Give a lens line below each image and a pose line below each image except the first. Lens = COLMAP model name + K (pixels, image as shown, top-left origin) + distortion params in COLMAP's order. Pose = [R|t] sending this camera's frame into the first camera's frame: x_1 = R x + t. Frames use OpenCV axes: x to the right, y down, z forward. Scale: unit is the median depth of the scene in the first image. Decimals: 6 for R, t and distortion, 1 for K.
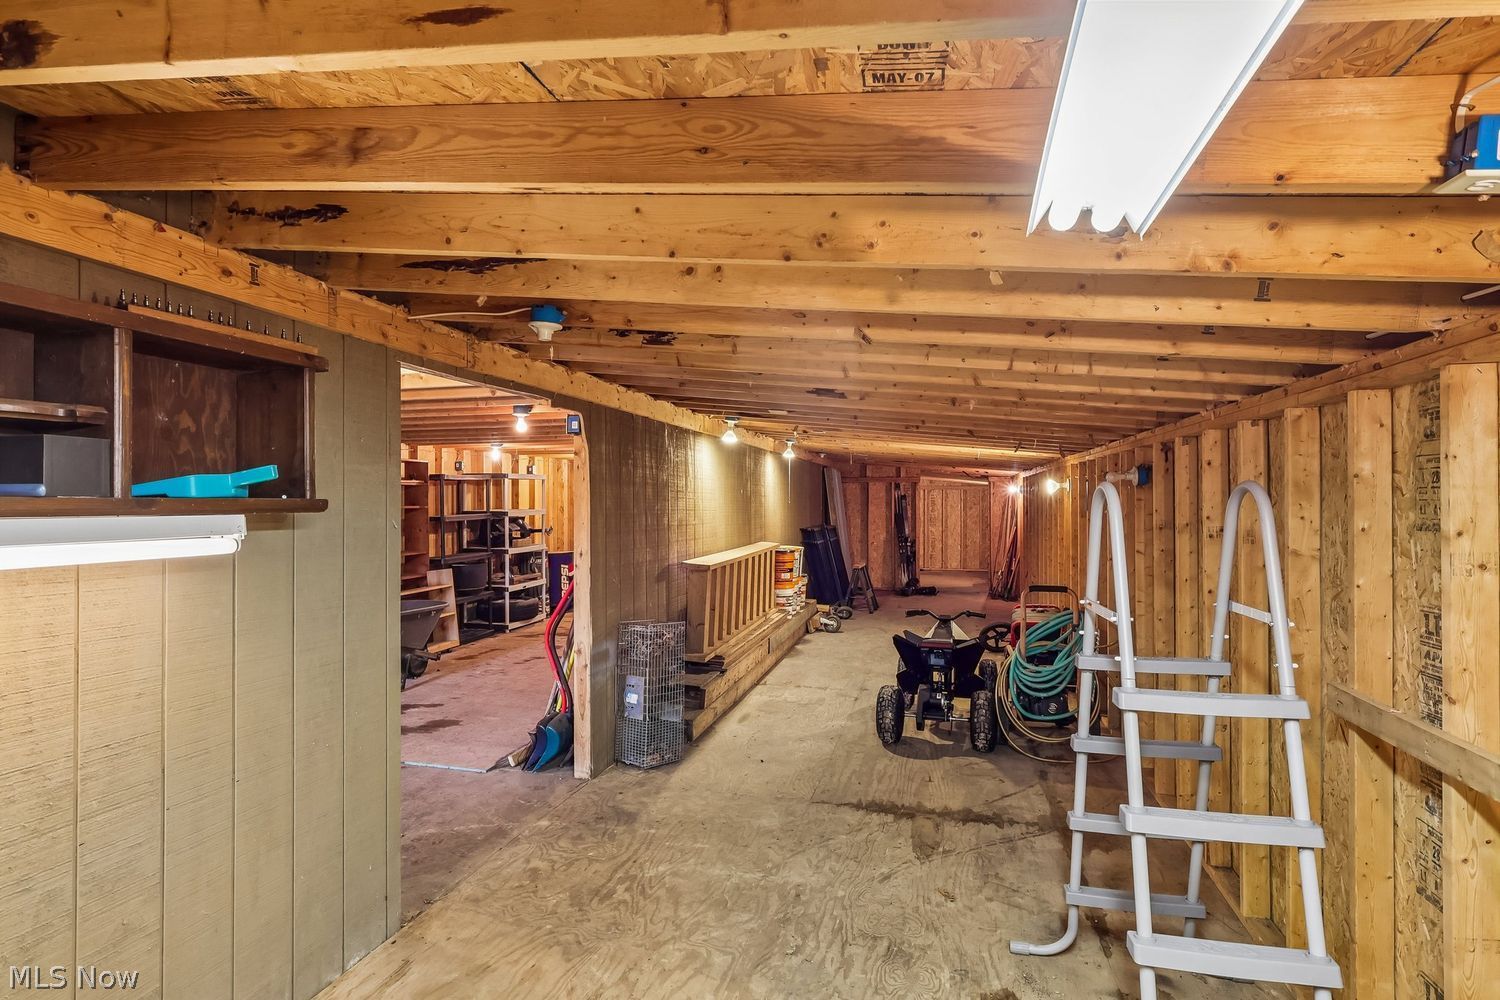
lens RADIAL K [[780.2, 0, 749.0], [0, 780.2, 501.5], [0, 0, 1]] dist [0.004210, 0.000265]
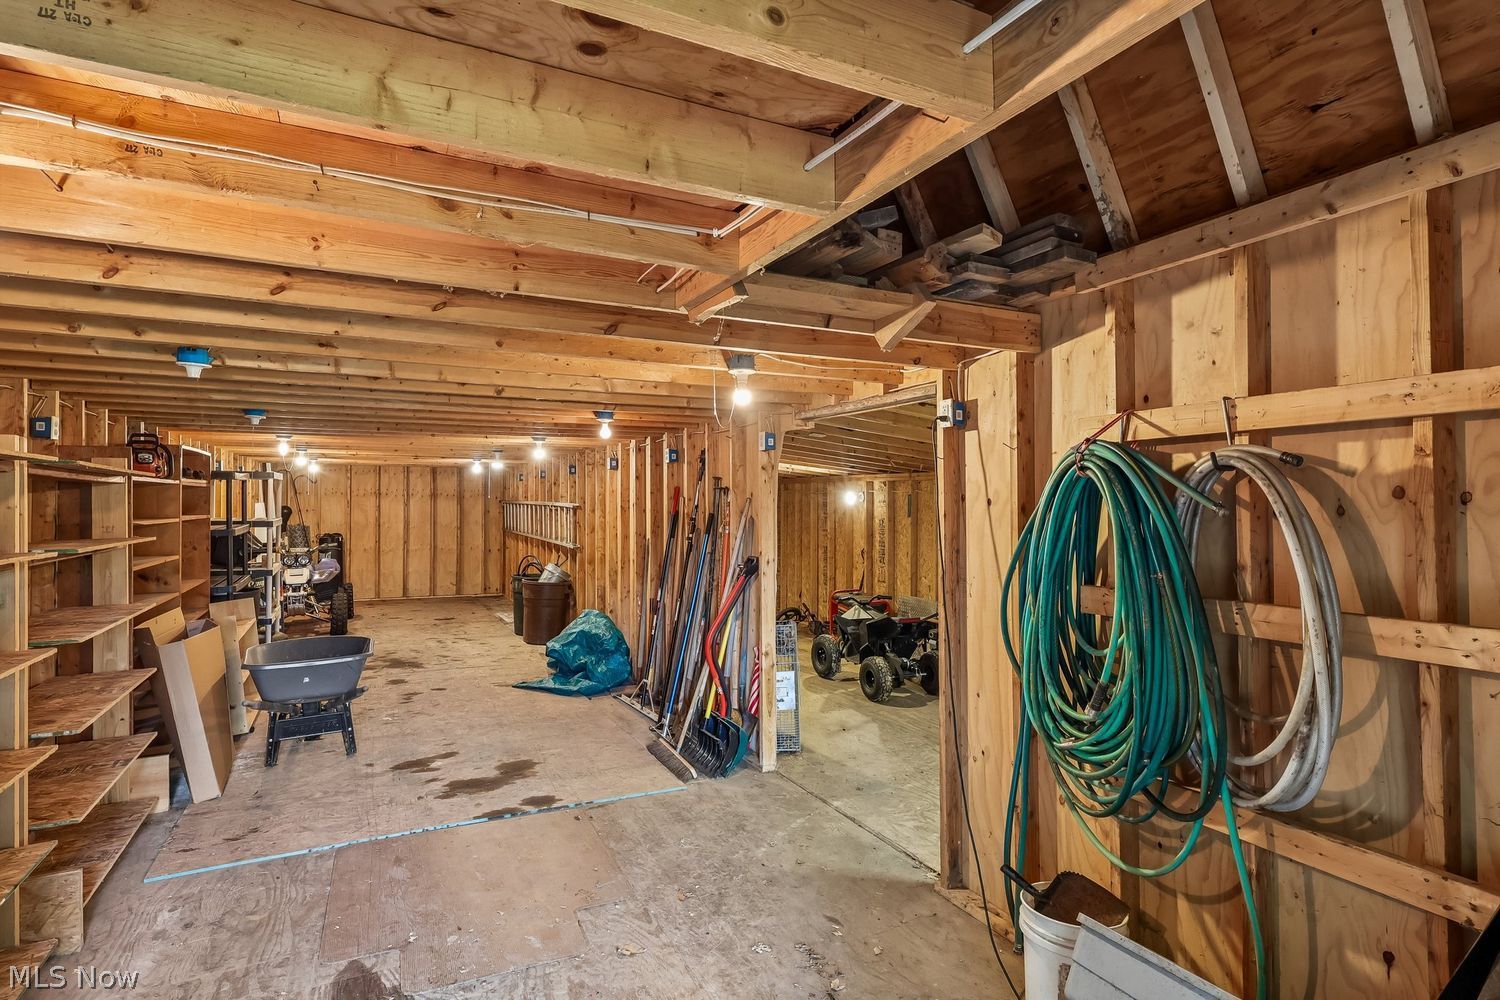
lens RADIAL K [[780.2, 0, 747.4], [0, 780.2, 499.0], [0, 0, 1]] dist [0.004210, 0.000265]
pose [[0.752489, 0.009547, 0.658536, -0.945322], [-0.006362, 0.999954, -0.007228, -0.011541], [-0.658575, 0.001249, 0.752514, 0.211024]]
